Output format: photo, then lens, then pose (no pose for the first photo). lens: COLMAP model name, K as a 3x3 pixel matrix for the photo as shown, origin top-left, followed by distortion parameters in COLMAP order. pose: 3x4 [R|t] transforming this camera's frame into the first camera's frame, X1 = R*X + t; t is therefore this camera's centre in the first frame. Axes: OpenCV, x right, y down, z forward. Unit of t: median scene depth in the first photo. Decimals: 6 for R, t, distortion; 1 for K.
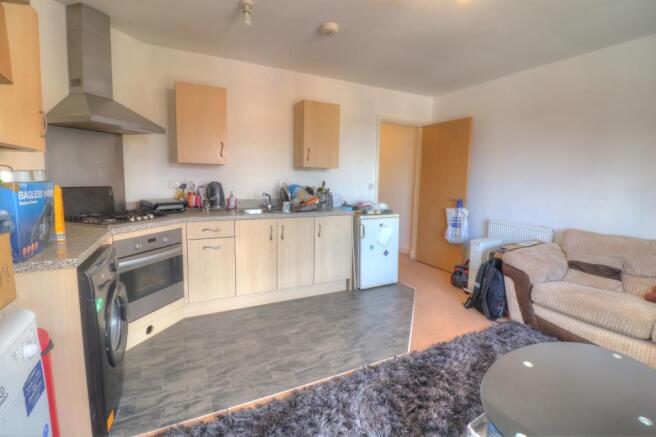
lens RADIAL K [[306.7, 0, 331.4], [0, 306.7, 220.8], [0, 0, 1]] dist [-0.011043, -0.000666]
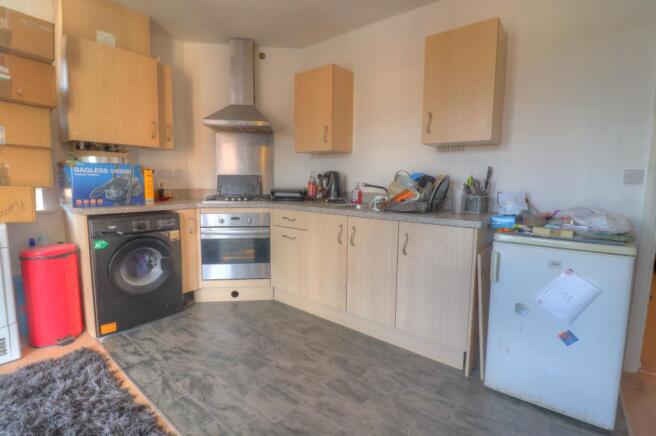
lens RADIAL K [[306.7, 0, 330.4], [0, 306.7, 216.2], [0, 0, 1]] dist [-0.011043, -0.000666]
pose [[0.404482, 0.094853, -0.909614, 0.515706], [-0.131945, 0.990254, 0.044589, -0.036946], [0.904978, 0.101984, 0.413055, 0.700767]]
